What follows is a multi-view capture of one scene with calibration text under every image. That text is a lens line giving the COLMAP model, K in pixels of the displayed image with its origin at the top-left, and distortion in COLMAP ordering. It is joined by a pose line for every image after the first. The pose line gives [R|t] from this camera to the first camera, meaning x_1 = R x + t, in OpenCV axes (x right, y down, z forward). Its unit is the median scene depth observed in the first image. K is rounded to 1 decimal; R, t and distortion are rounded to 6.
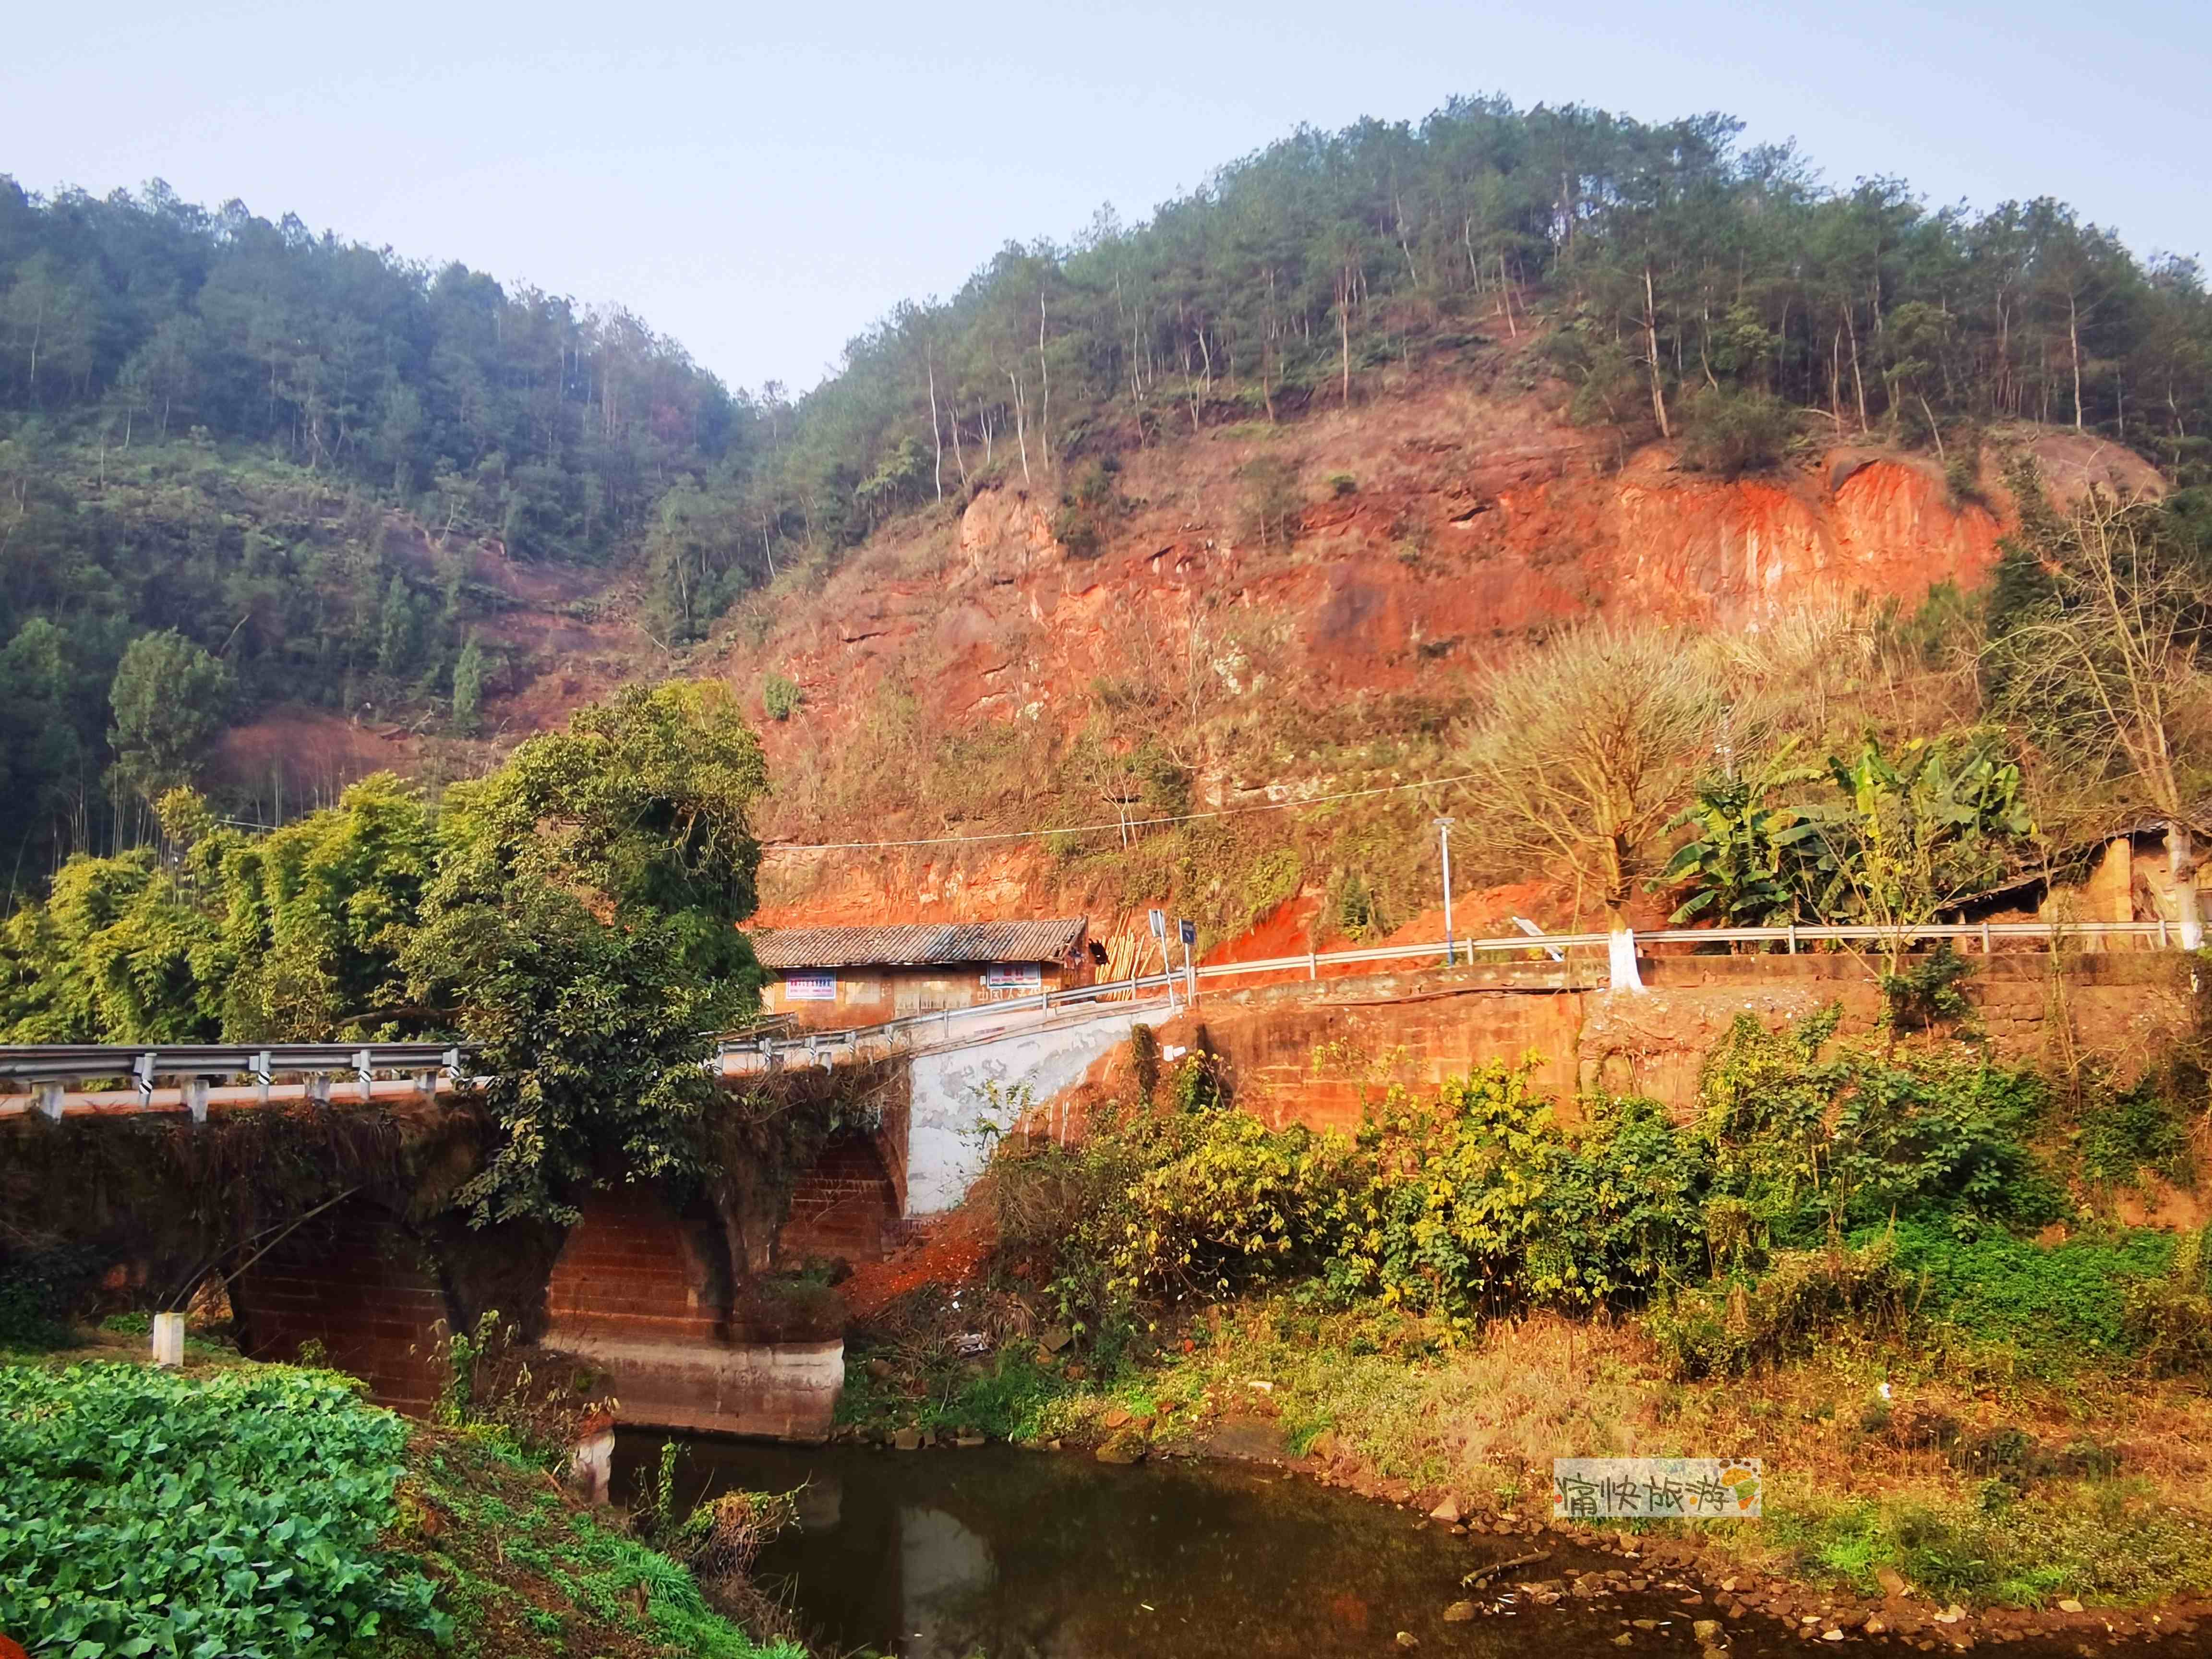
lens RADIAL K [[1516.1, 0, 1106.0], [0, 1516.1, 829.5], [0, 0, 1]] dist [0.063624, -0.161841]
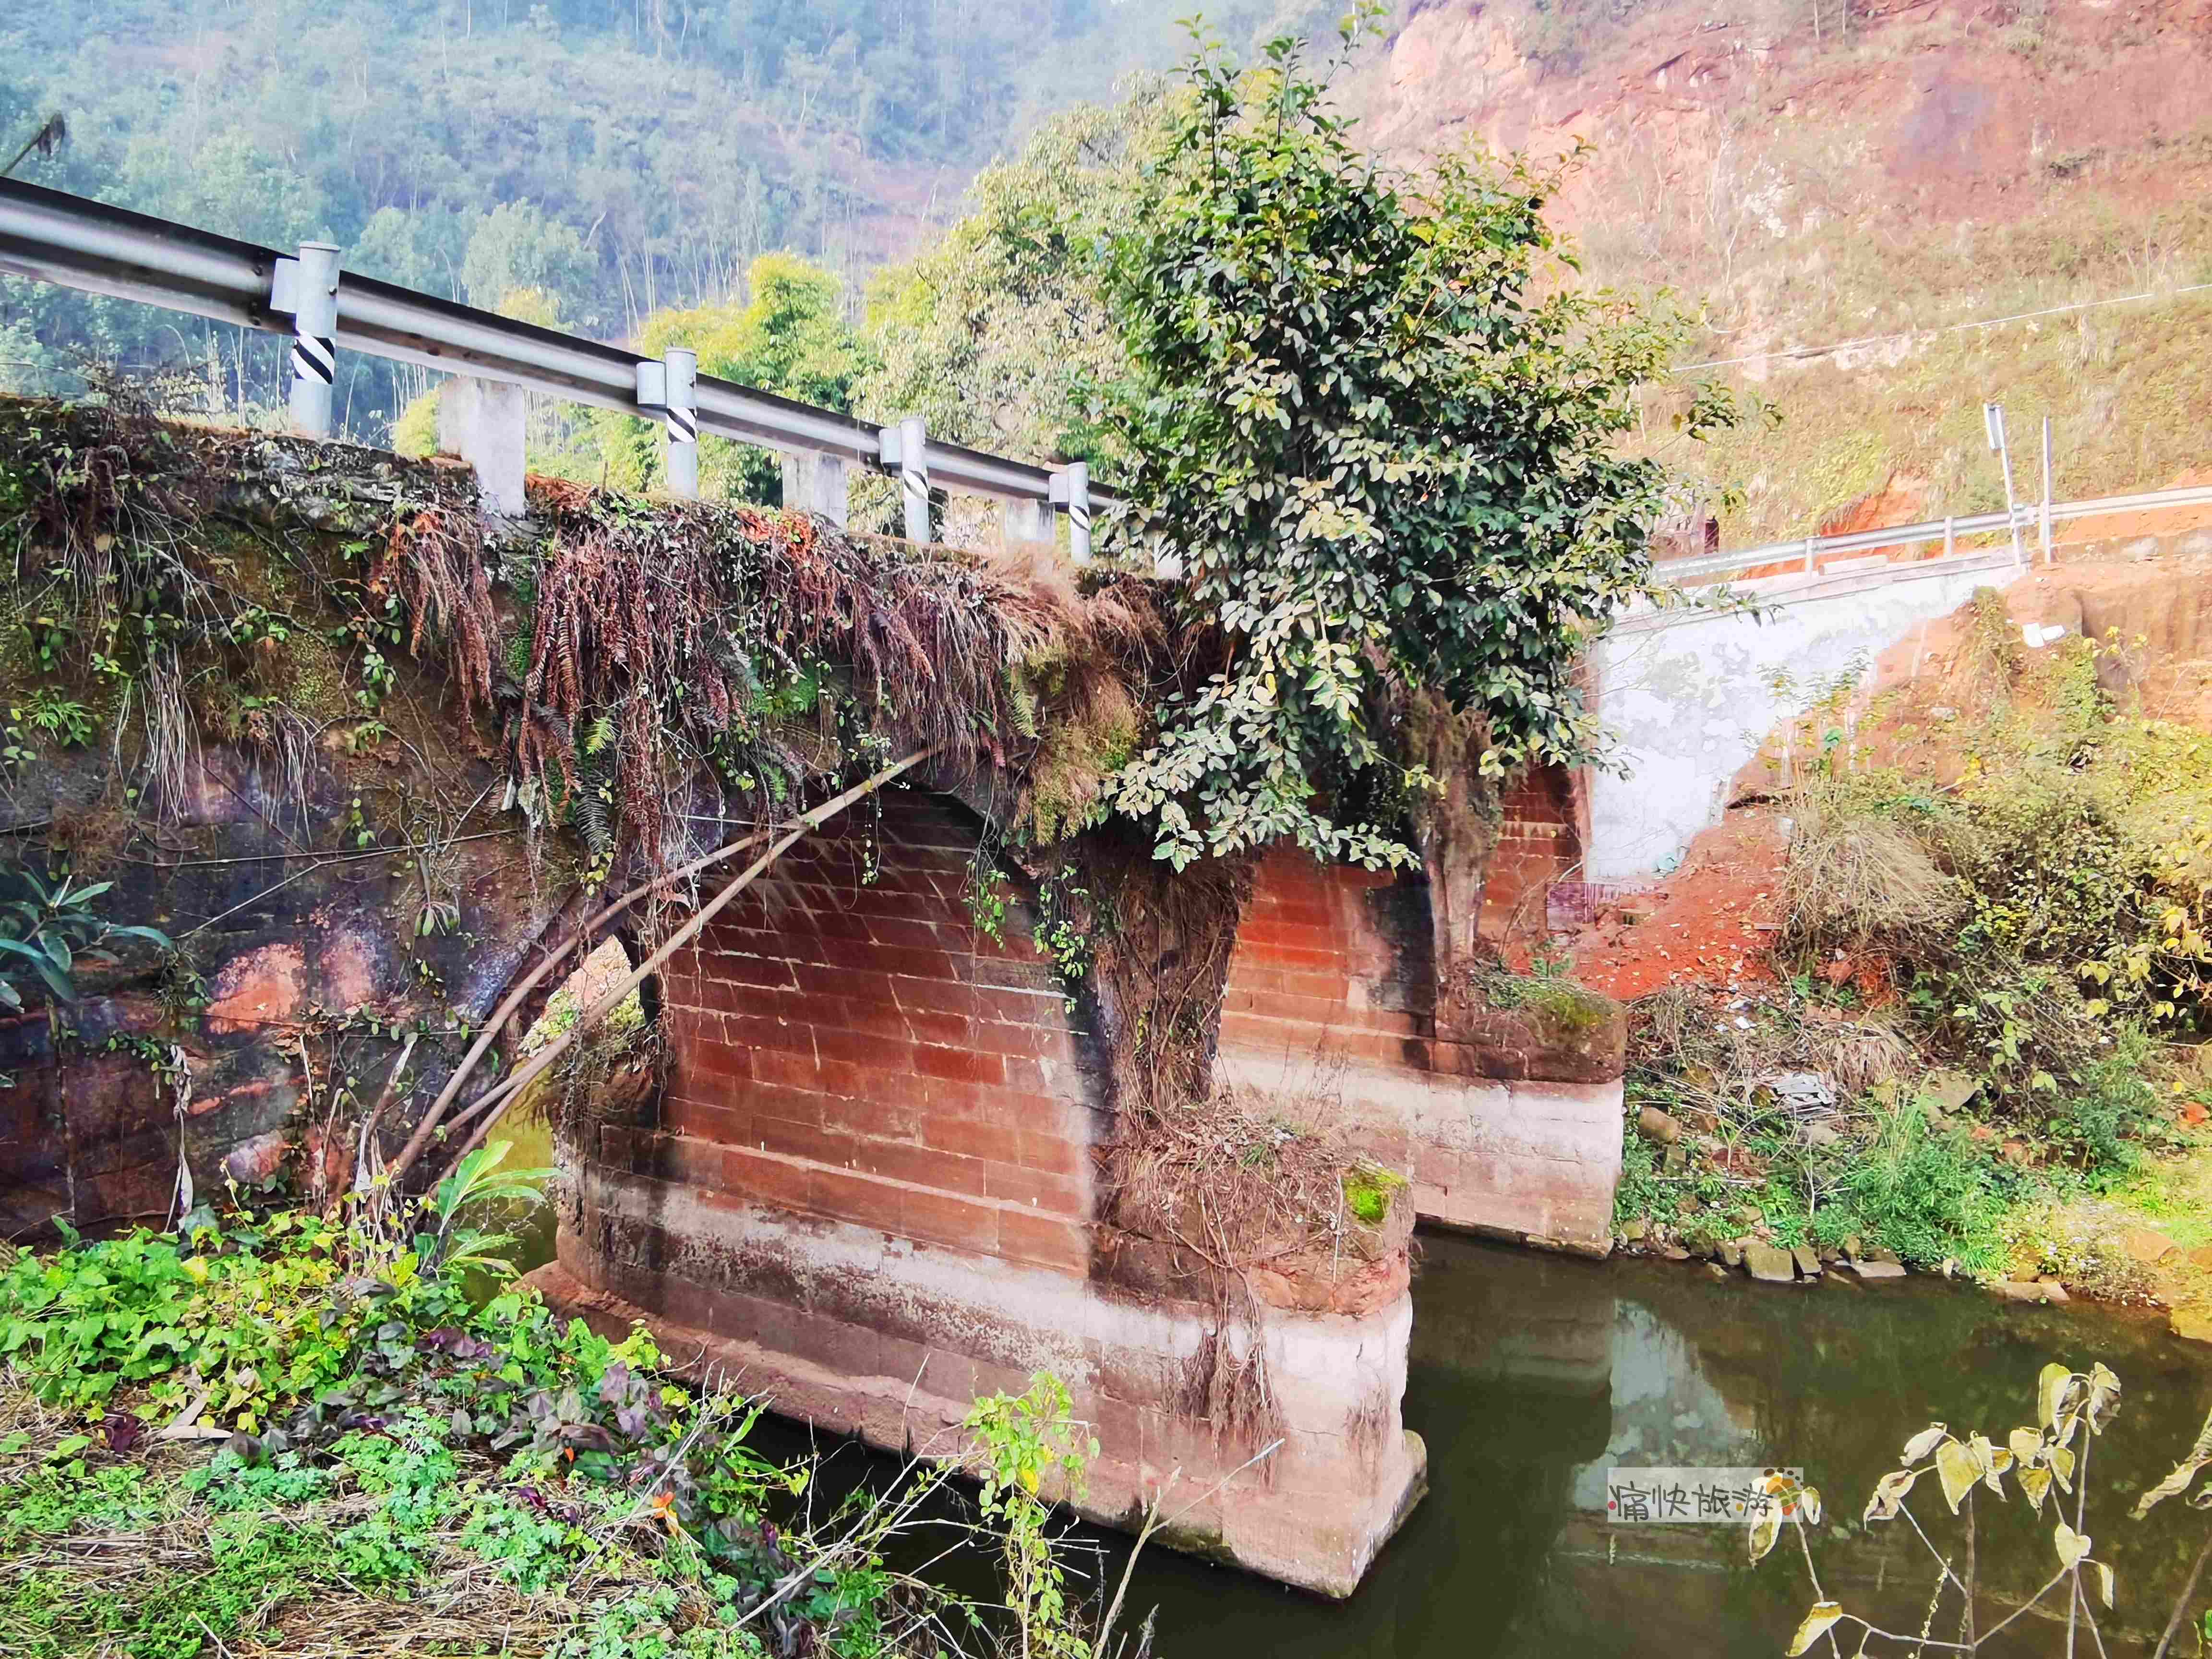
lens RADIAL K [[1470.0, 0, 1106.0], [0, 1470.0, 829.5], [0, 0, 1]] dist [-0.010935, -0.036740]
pose [[0.979333, 0.032537, -0.199620, -0.094454], [0.010909, 0.977042, 0.212769, 0.044577], [0.201960, -0.210549, 0.956494, 0.164927]]
